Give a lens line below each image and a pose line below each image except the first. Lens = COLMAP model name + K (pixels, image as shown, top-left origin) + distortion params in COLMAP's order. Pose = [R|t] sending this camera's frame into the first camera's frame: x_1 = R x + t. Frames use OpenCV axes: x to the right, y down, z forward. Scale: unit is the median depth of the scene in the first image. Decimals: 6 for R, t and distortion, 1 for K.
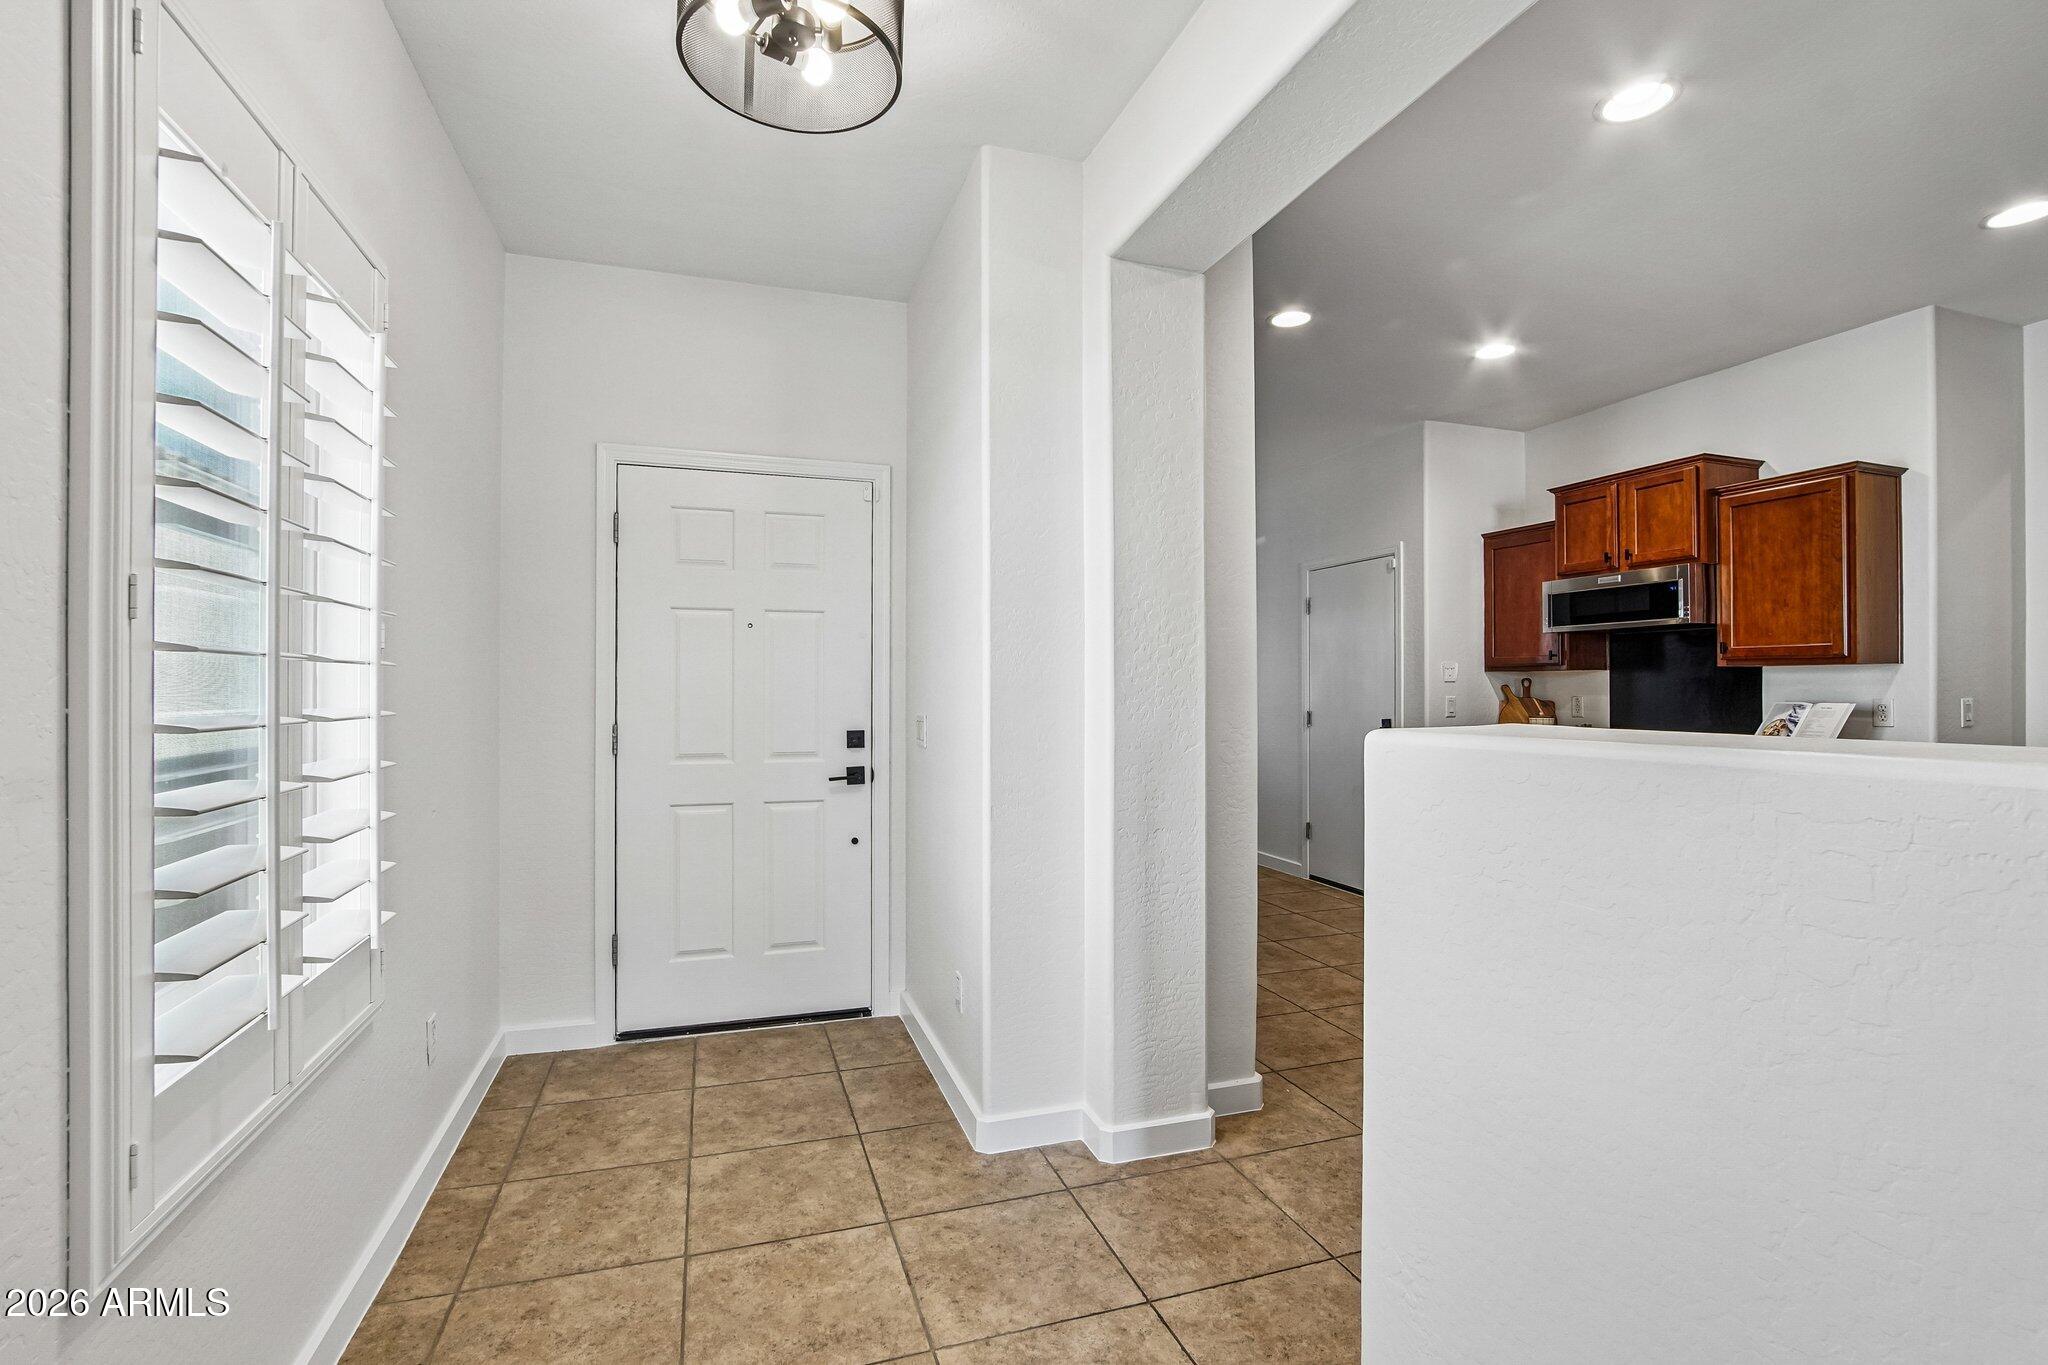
lens RADIAL K [[912.7, 0, 1015.8], [0, 912.7, 674.9], [0, 0, 1]] dist [-0.040518, -0.000034]
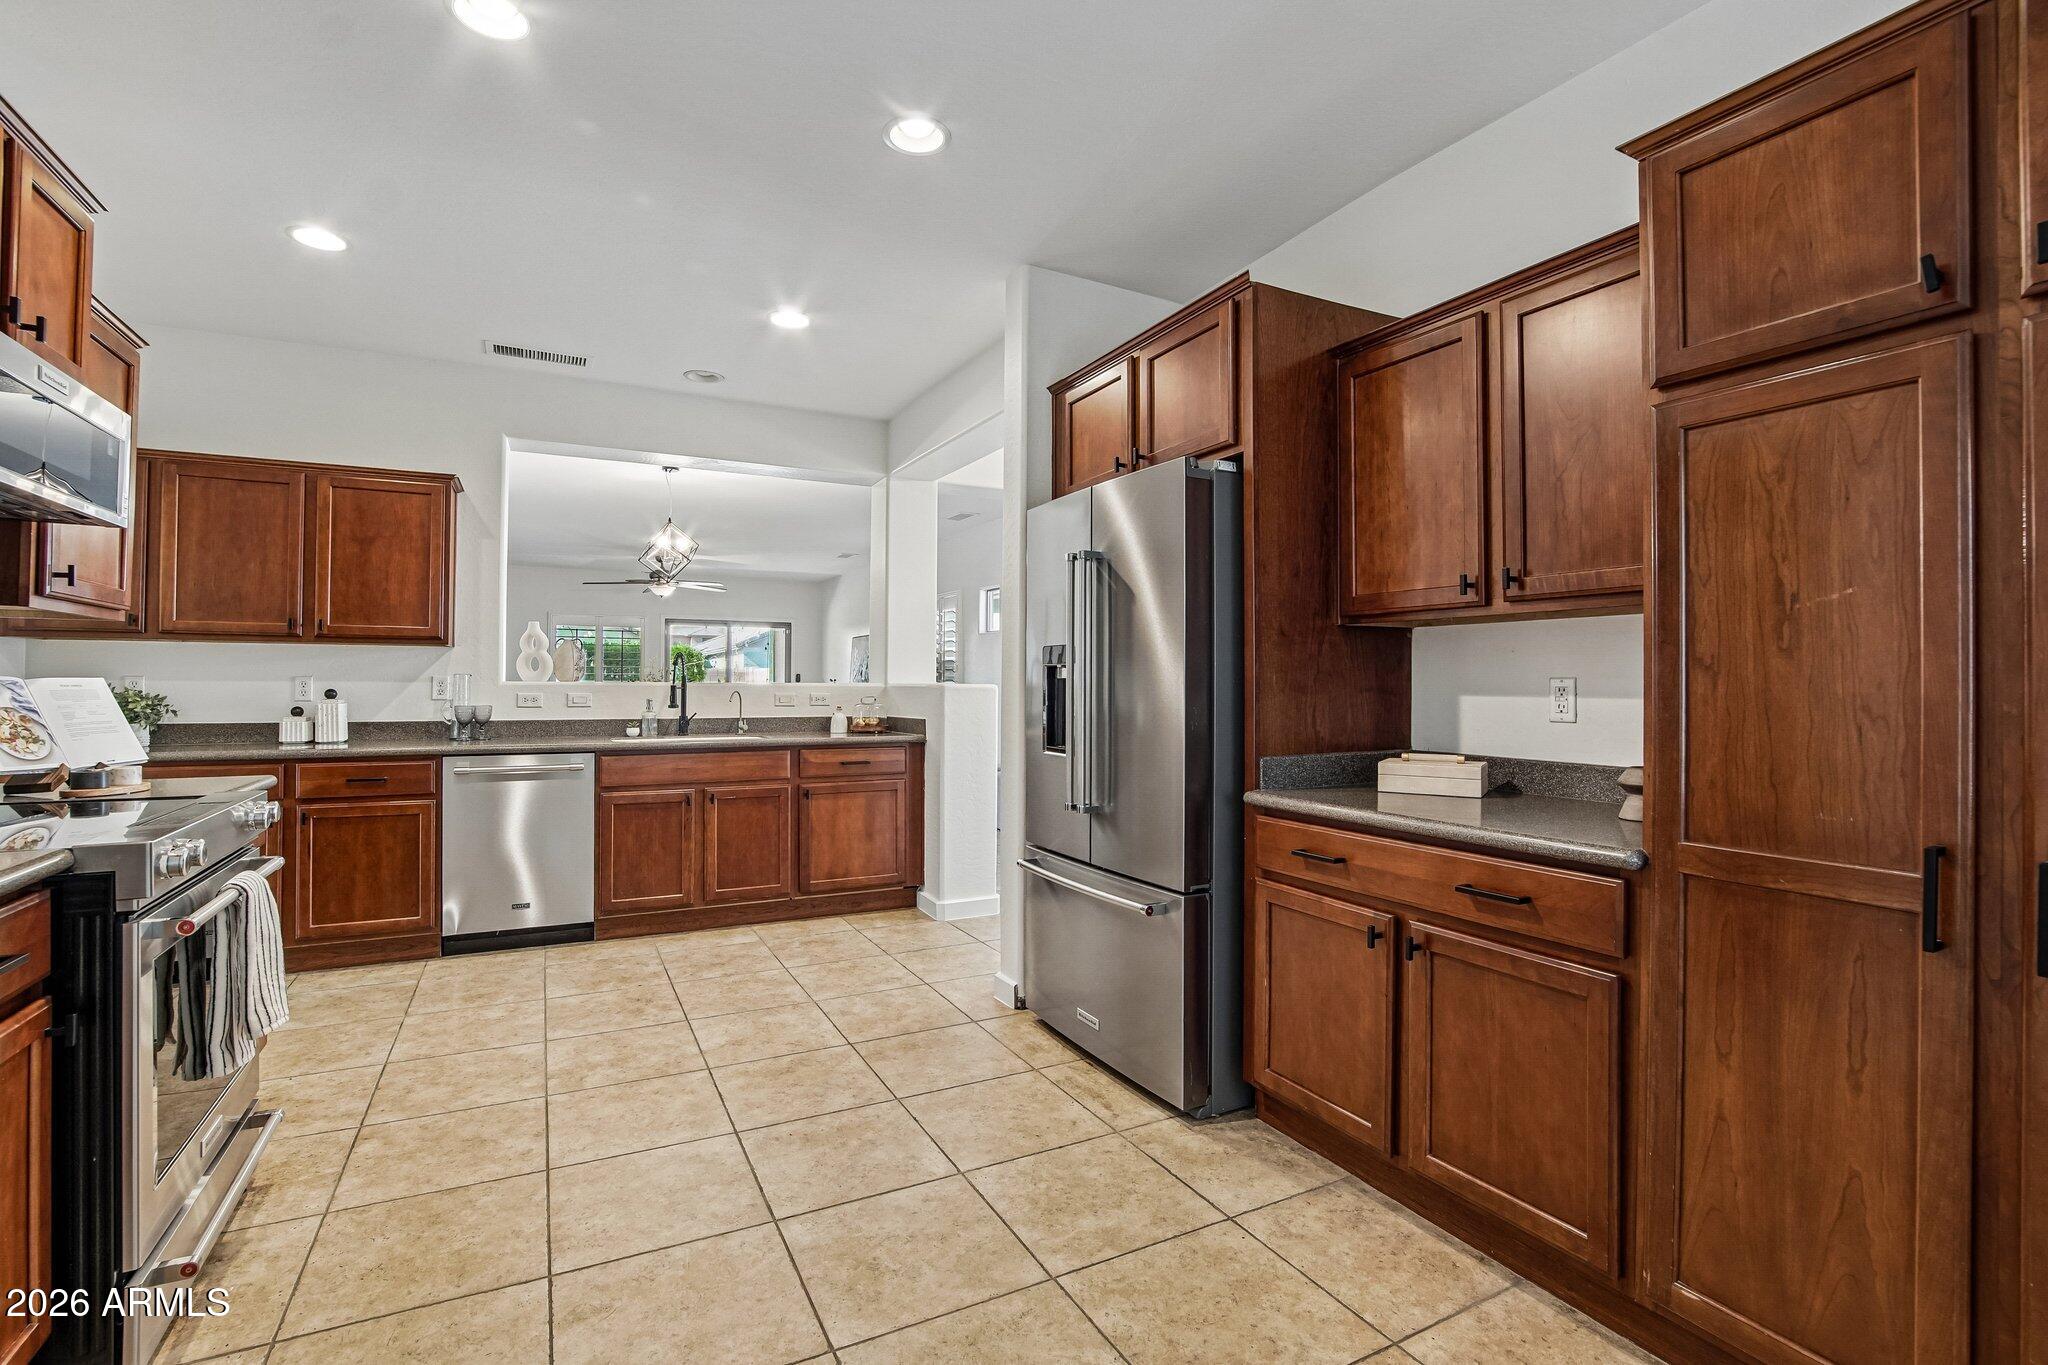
lens RADIAL K [[926.3, 0, 1016.4], [0, 926.3, 688.6], [0, 0, 1]] dist [-0.034621, 0.001325]
pose [[-0.985165, -0.003726, -0.171569, 0.313168], [-0.001678, 0.999926, -0.012082, 0.040850], [0.171601, -0.011615, -0.985098, 1.553232]]
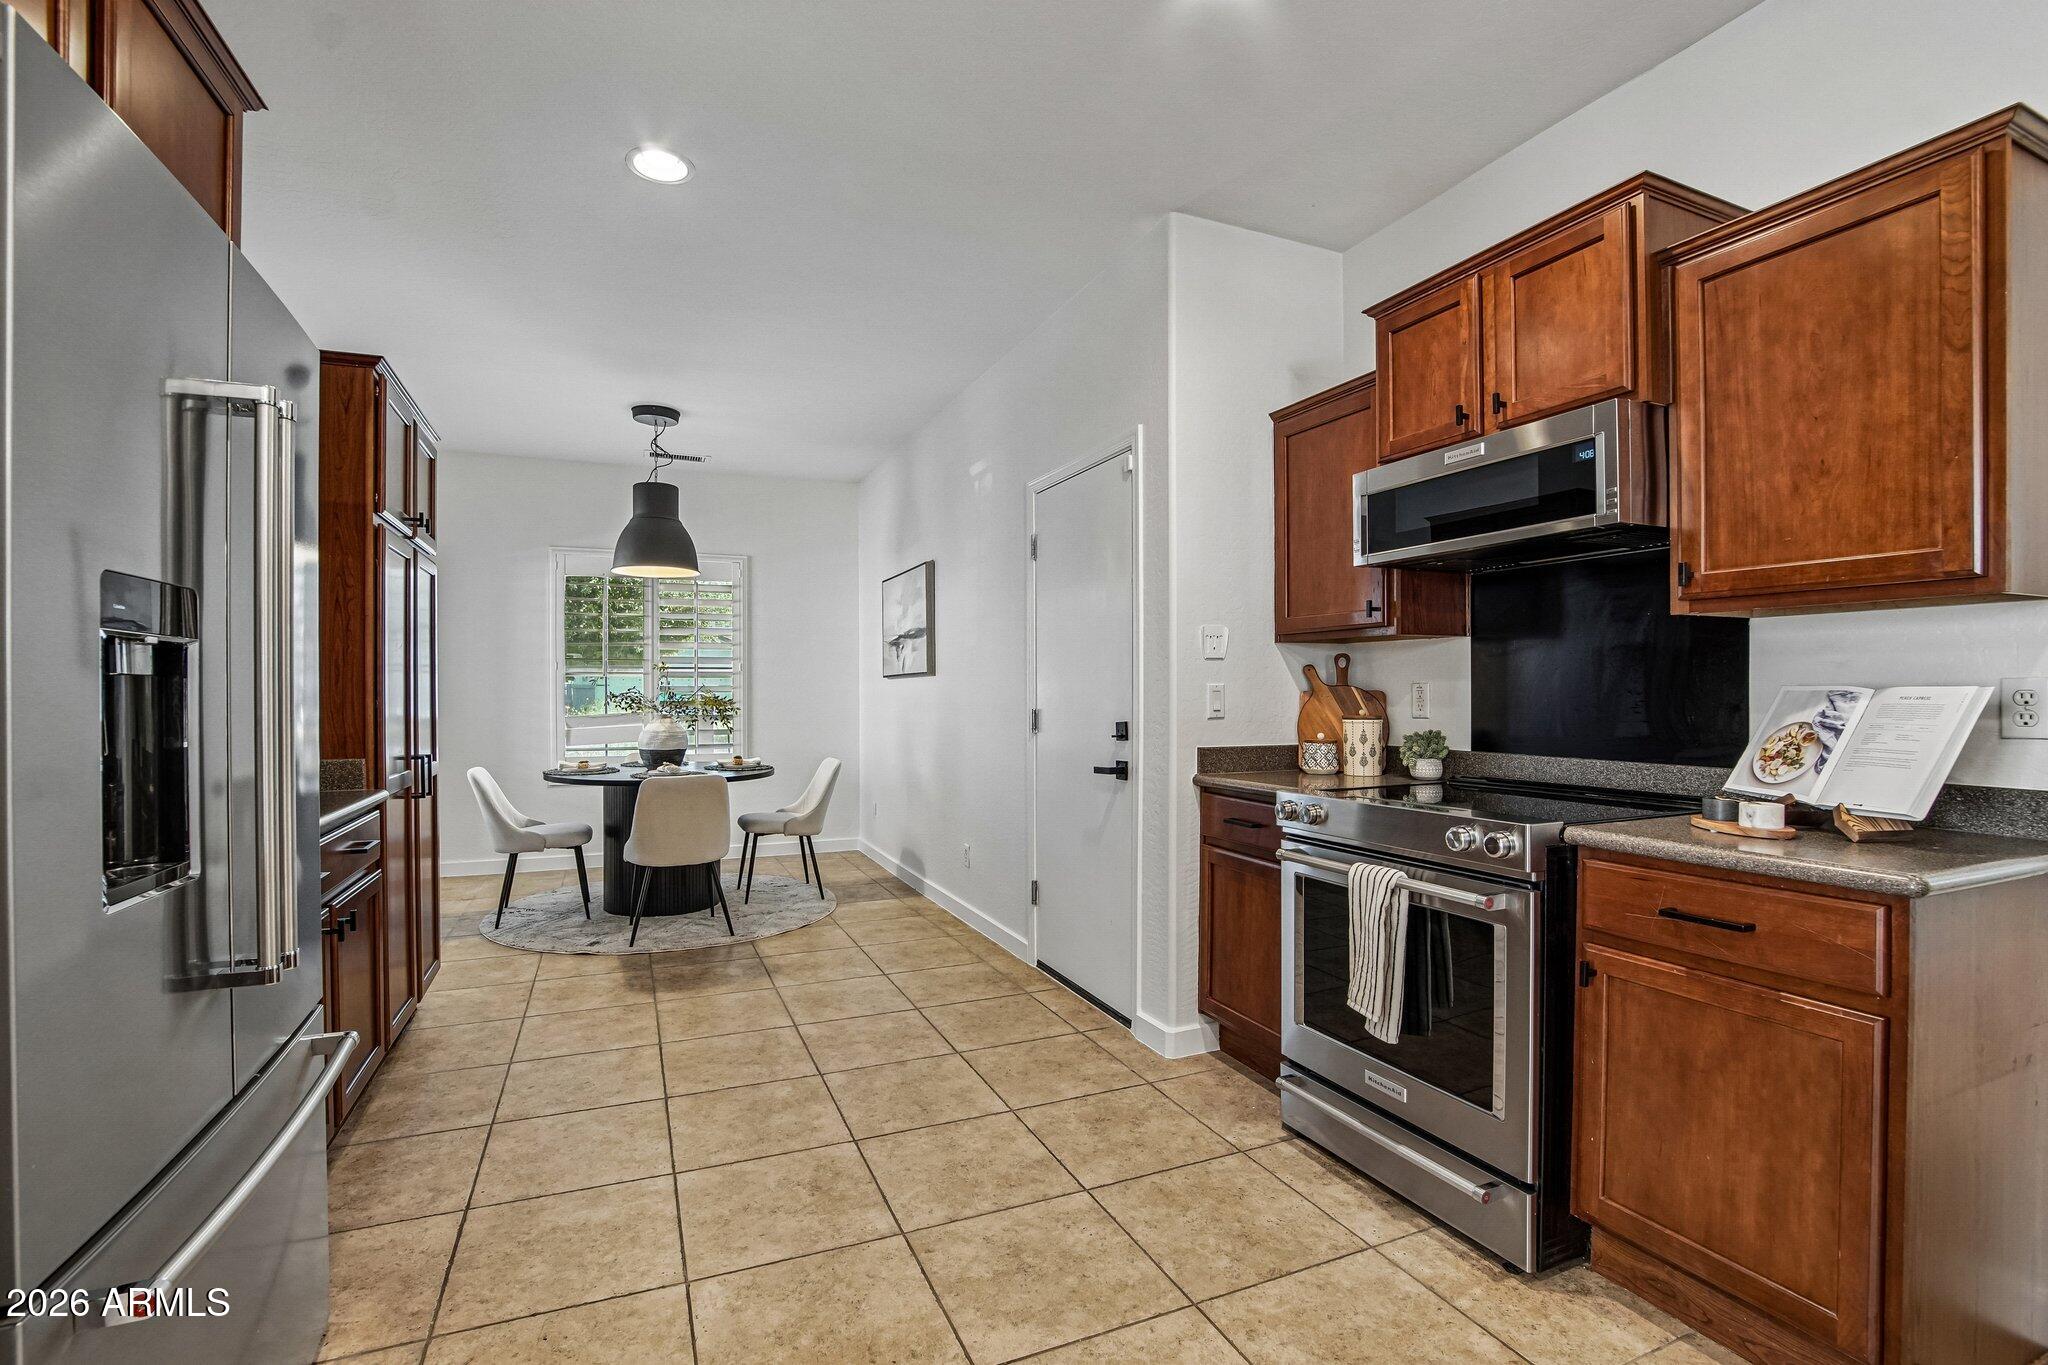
lens RADIAL K [[926.3, 0, 1016.4], [0, 926.3, 688.6], [0, 0, 1]] dist [-0.034621, 0.001325]
pose [[0.994874, -0.001207, 0.101113, 0.368815], [-0.000236, 0.999898, 0.014258, 0.023357], [-0.101120, -0.014209, 0.994773, 0.521683]]
